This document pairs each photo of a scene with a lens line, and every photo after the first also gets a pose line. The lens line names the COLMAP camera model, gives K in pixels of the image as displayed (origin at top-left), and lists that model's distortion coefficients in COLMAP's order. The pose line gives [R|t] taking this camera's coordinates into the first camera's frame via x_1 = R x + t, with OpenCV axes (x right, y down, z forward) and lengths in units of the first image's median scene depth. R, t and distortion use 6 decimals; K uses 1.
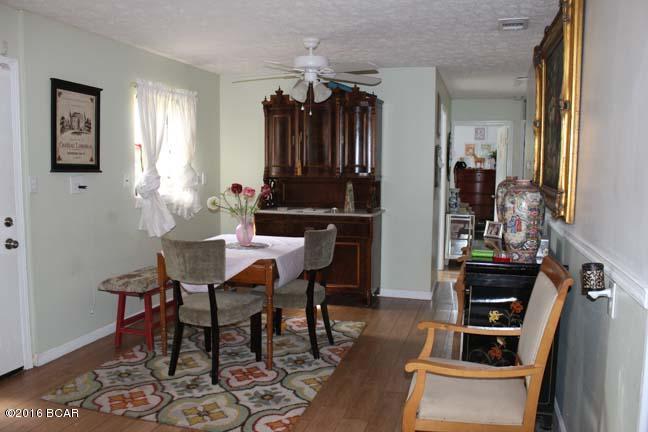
lens RADIAL K [[551.0, 0, 320.1], [0, 551.0, 219.0], [0, 0, 1]] dist [-0.146650, 0.125138]
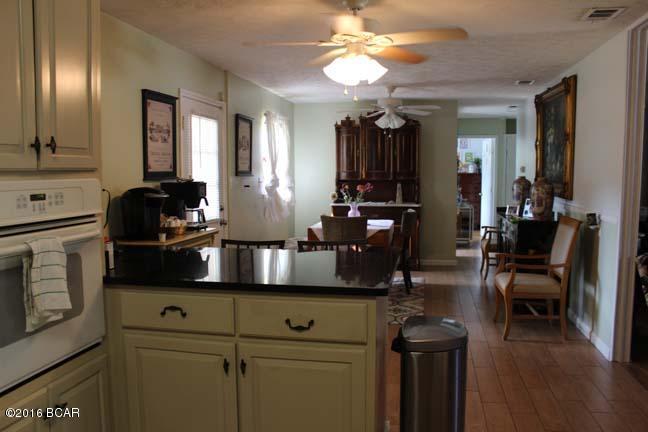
lens RADIAL K [[551.0, 0, 326.8], [0, 551.0, 213.6], [0, 0, 1]] dist [-0.146650, 0.125138]
pose [[0.994757, -0.017301, 0.100789, -0.271333], [0.019586, 0.999572, -0.021732, 0.038469], [-0.100370, 0.023592, 0.994670, -0.368801]]
